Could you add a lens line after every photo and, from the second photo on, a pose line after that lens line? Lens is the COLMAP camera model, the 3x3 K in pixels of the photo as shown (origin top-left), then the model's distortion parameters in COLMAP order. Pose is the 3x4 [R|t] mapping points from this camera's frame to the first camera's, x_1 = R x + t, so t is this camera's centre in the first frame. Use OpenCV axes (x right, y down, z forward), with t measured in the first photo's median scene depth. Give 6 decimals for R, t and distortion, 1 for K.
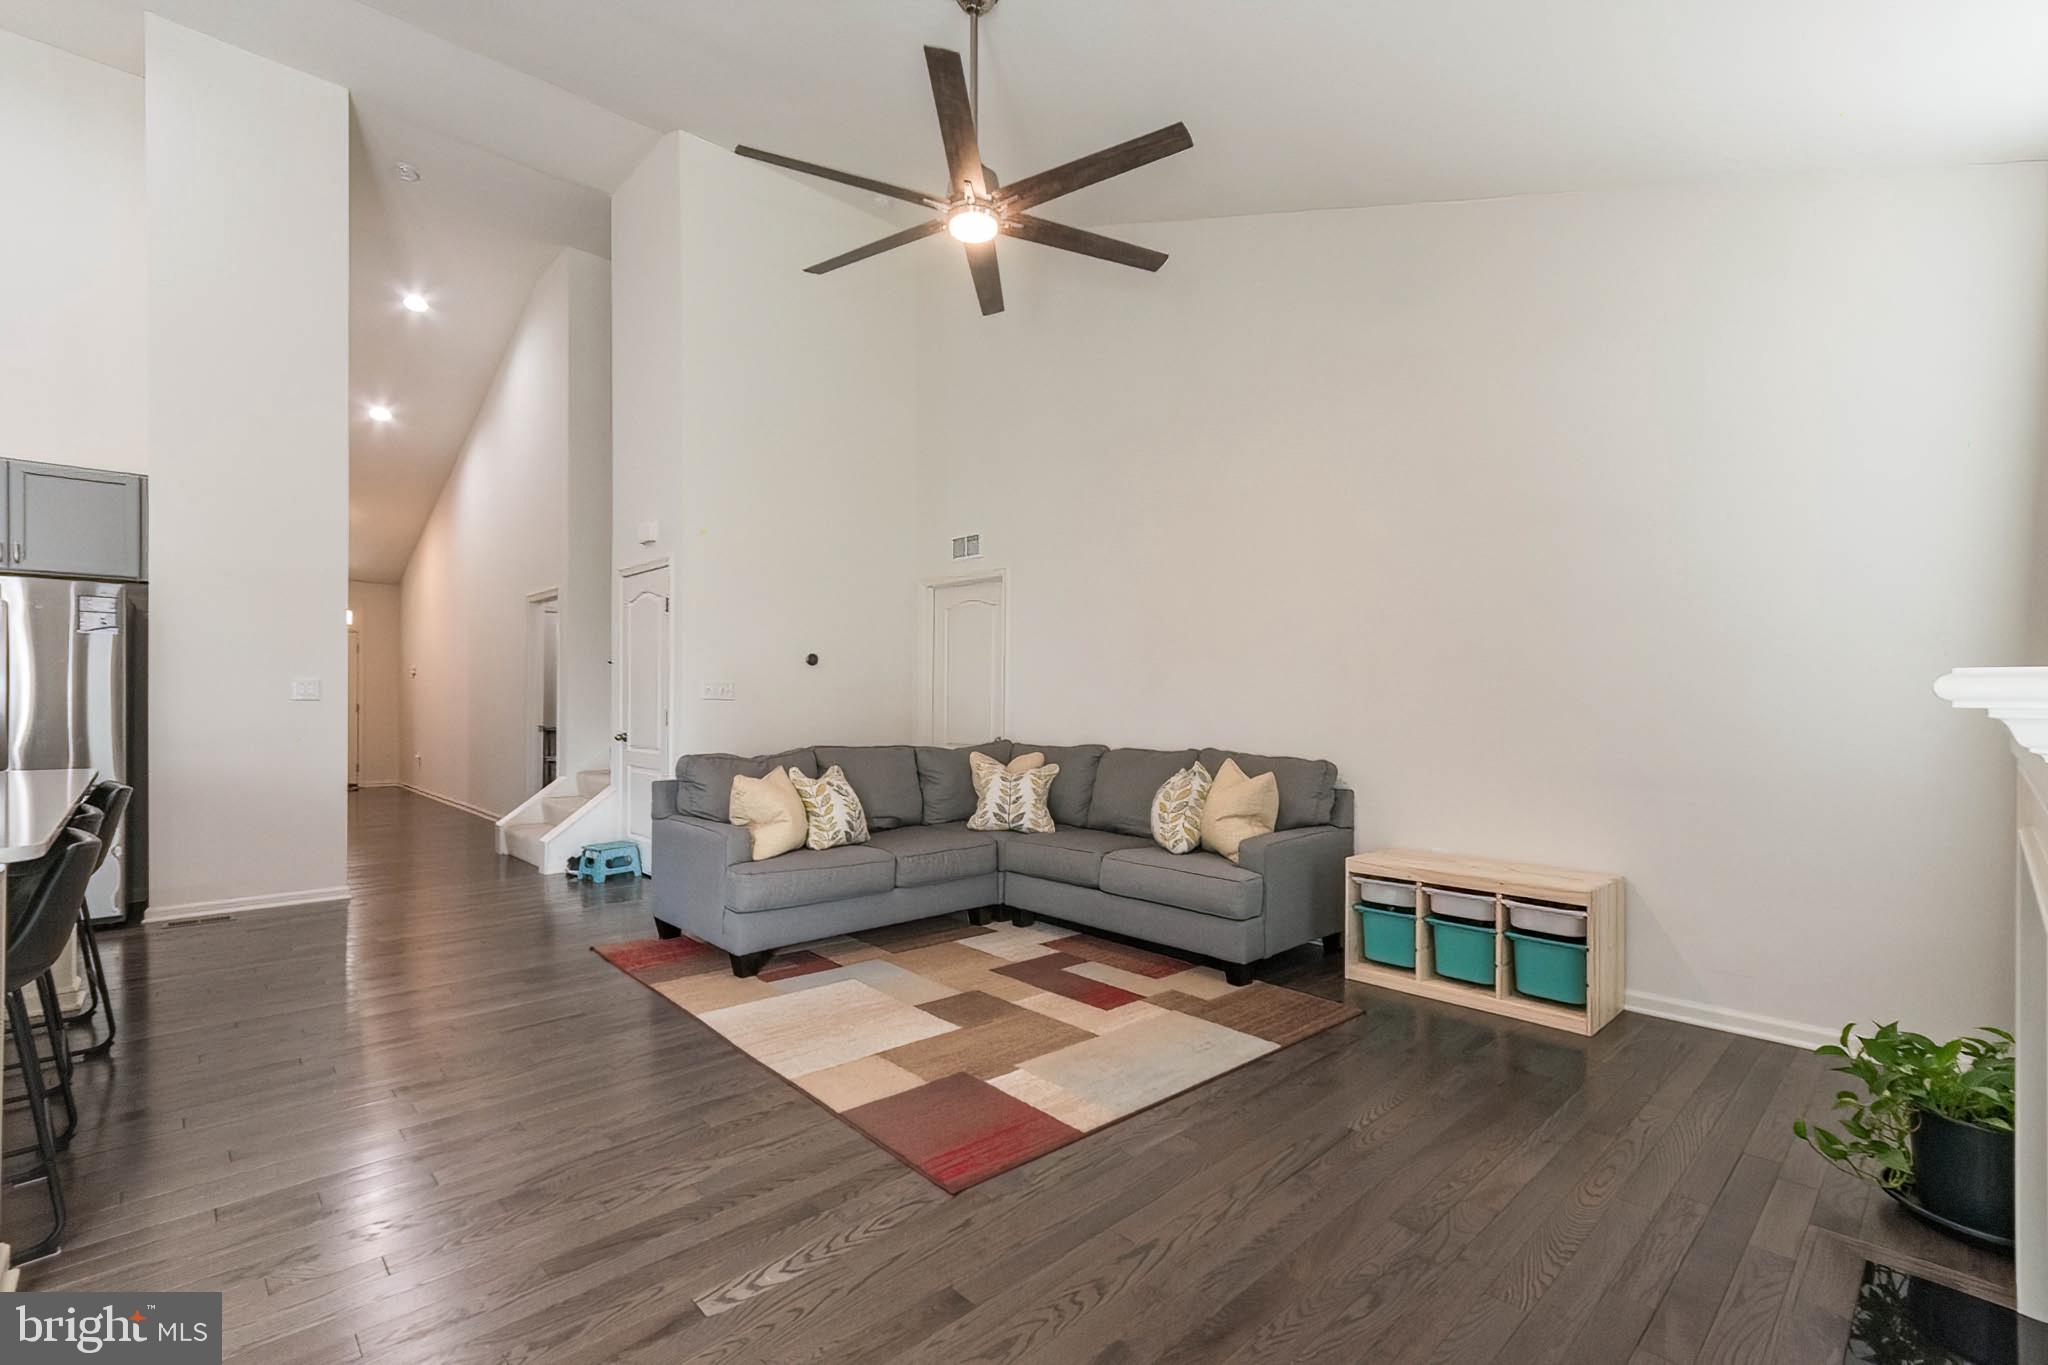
lens RADIAL K [[911.3, 0, 1012.7], [0, 911.3, 707.1], [0, 0, 1]] dist [0.002720, -0.000180]
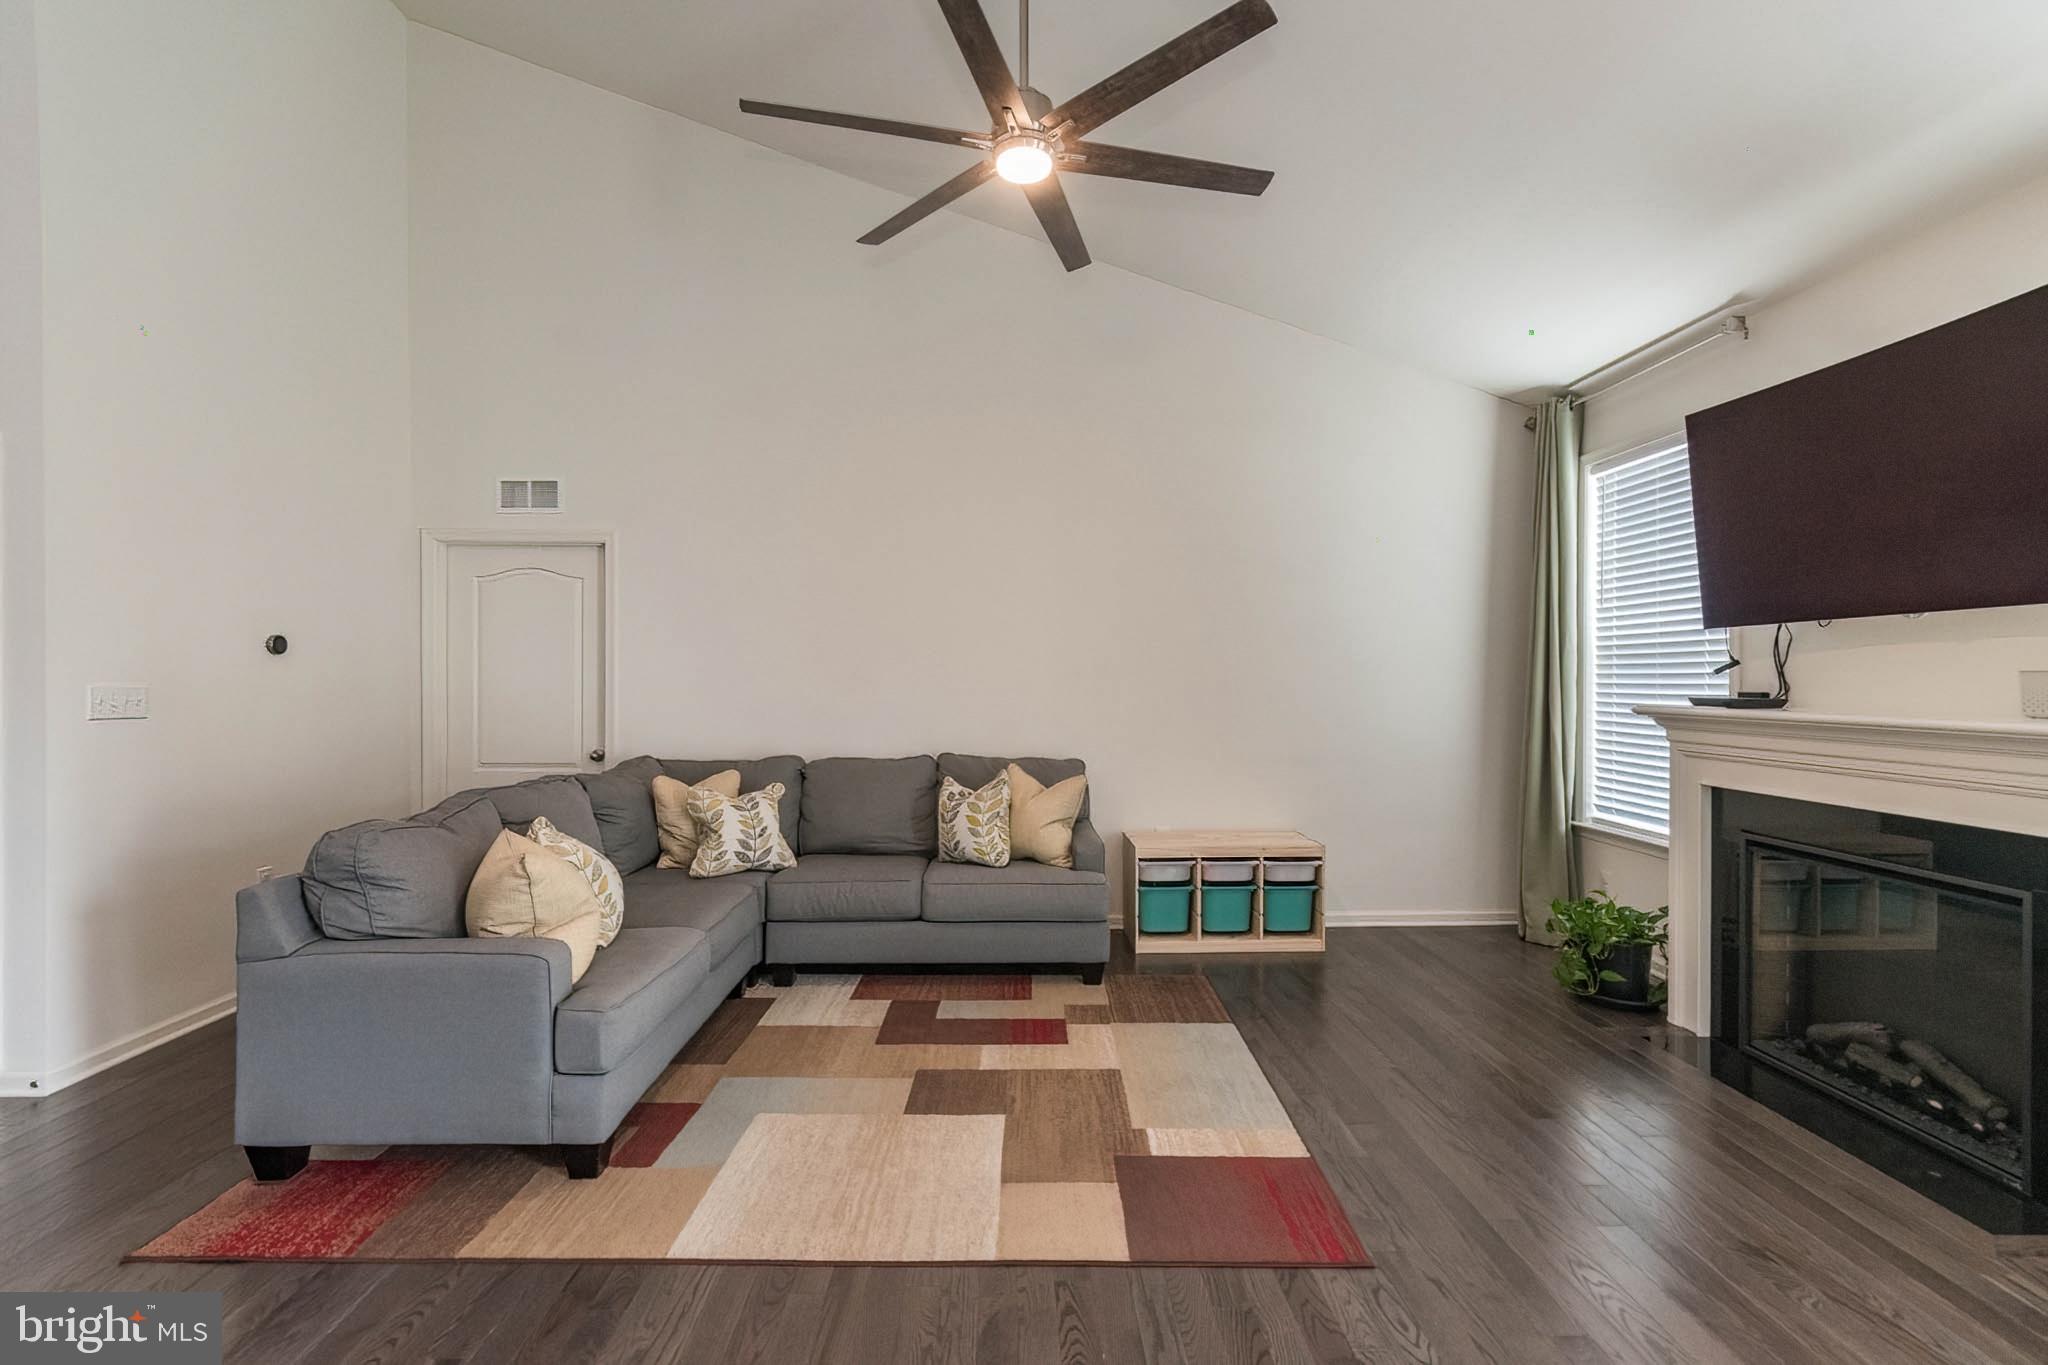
lens RADIAL K [[911.3, 0, 1018.7], [0, 911.3, 683.8], [0, 0, 1]] dist [0.002720, -0.000180]
pose [[0.665372, -0.011234, 0.746427, -0.553833], [0.009029, 0.999935, 0.007001, -0.041790], [-0.746457, 0.002081, 0.665430, 0.357433]]
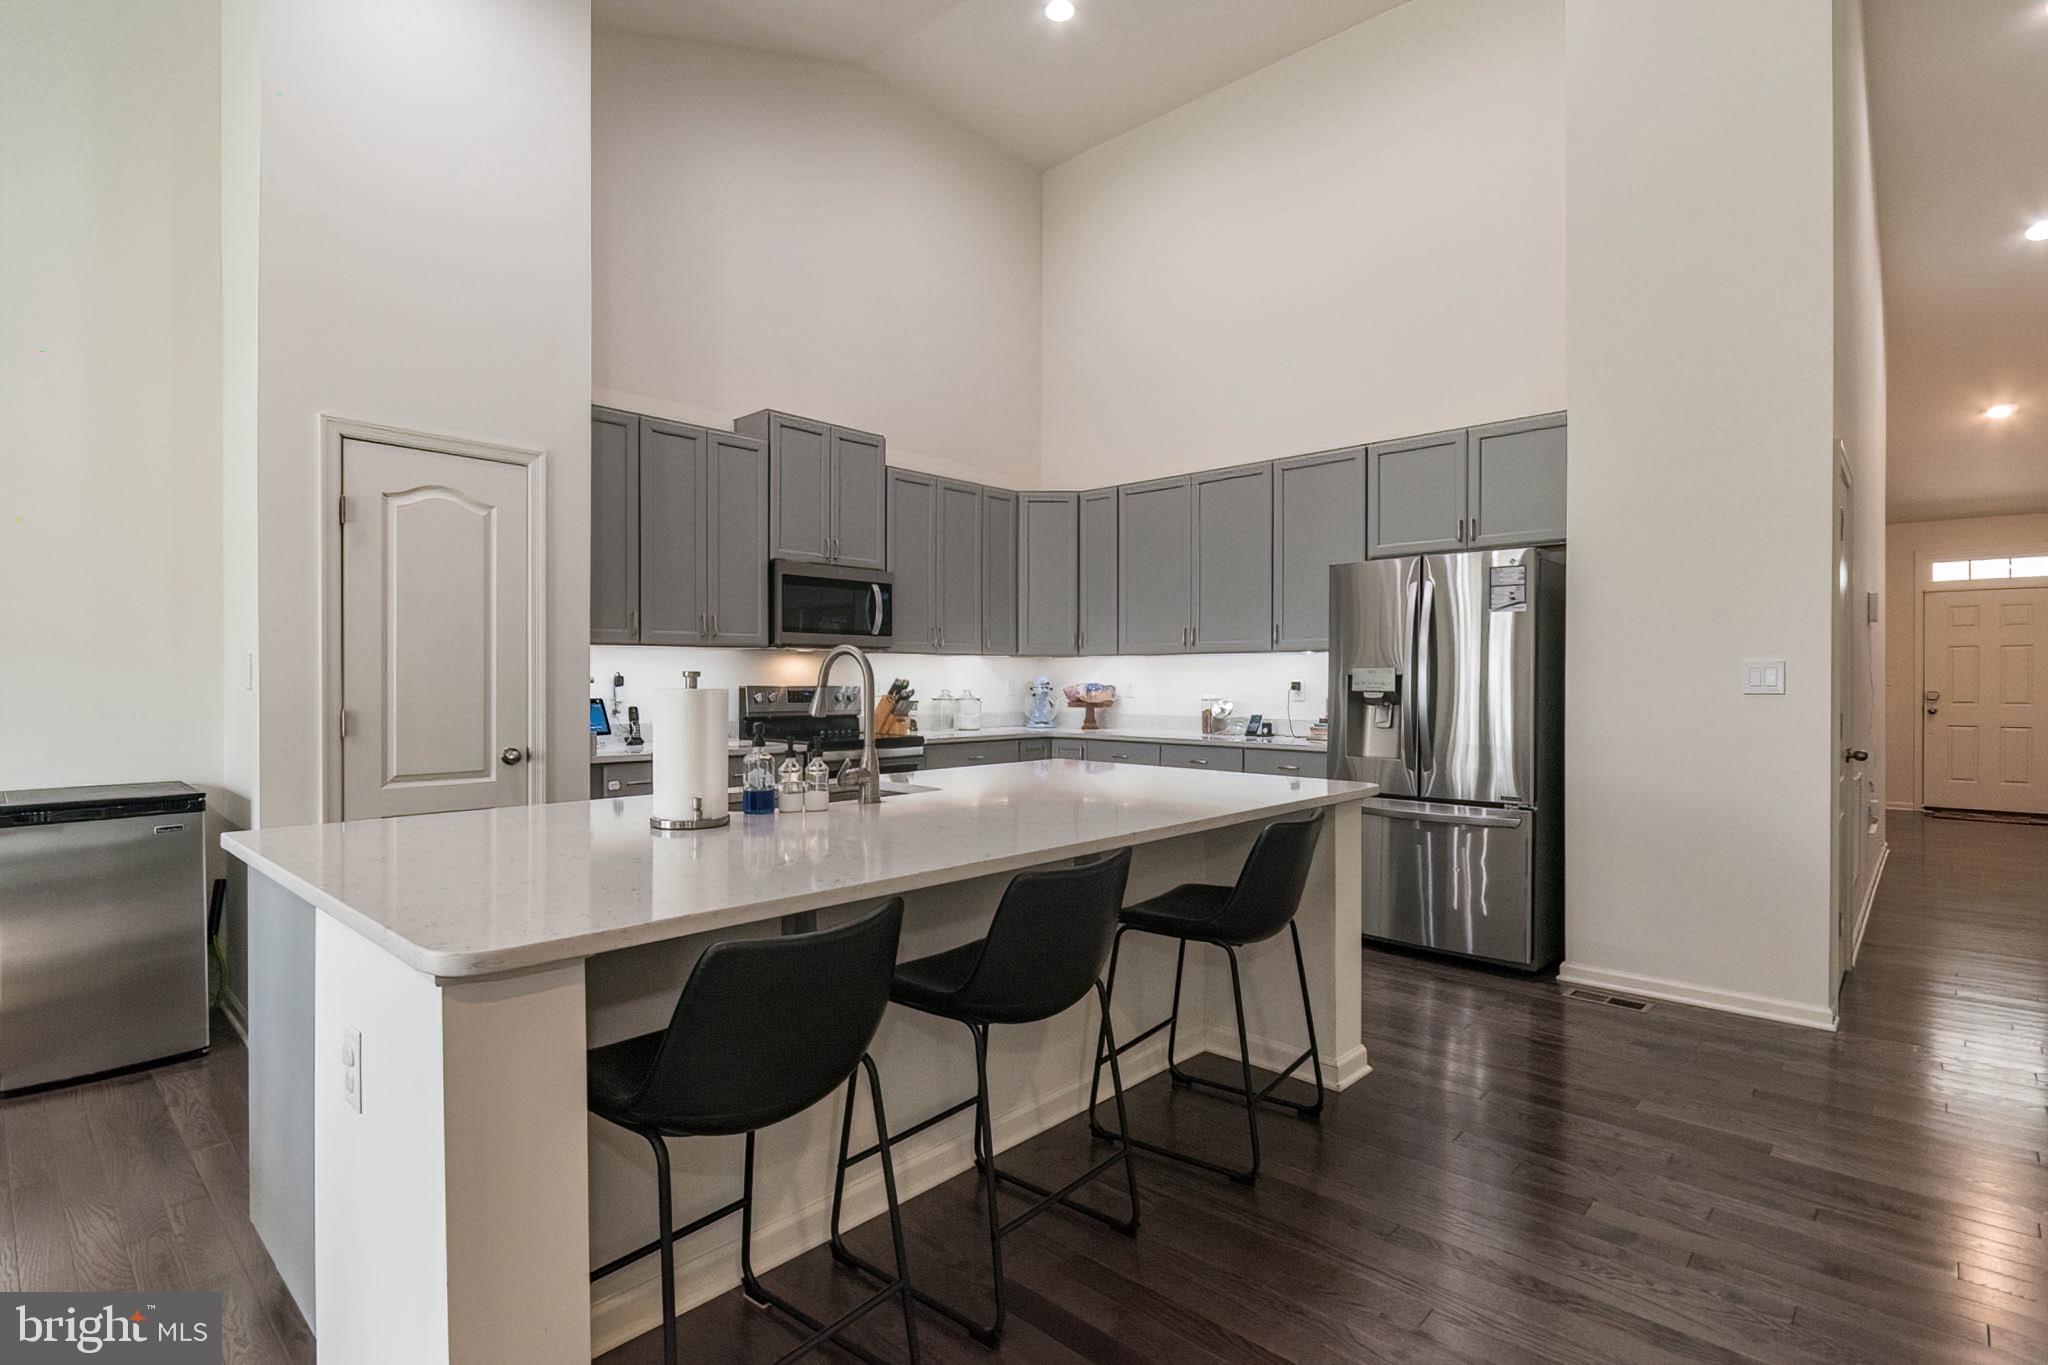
lens RADIAL K [[997.9, 0, 1009.6], [0, 997.9, 678.5], [0, 0, 1]] dist [0.001841, -0.000674]
pose [[0.066709, -0.015079, -0.997659, -0.161898], [-0.003659, 0.999875, -0.015358, -0.006203], [0.997766, 0.004675, 0.066645, 0.583599]]
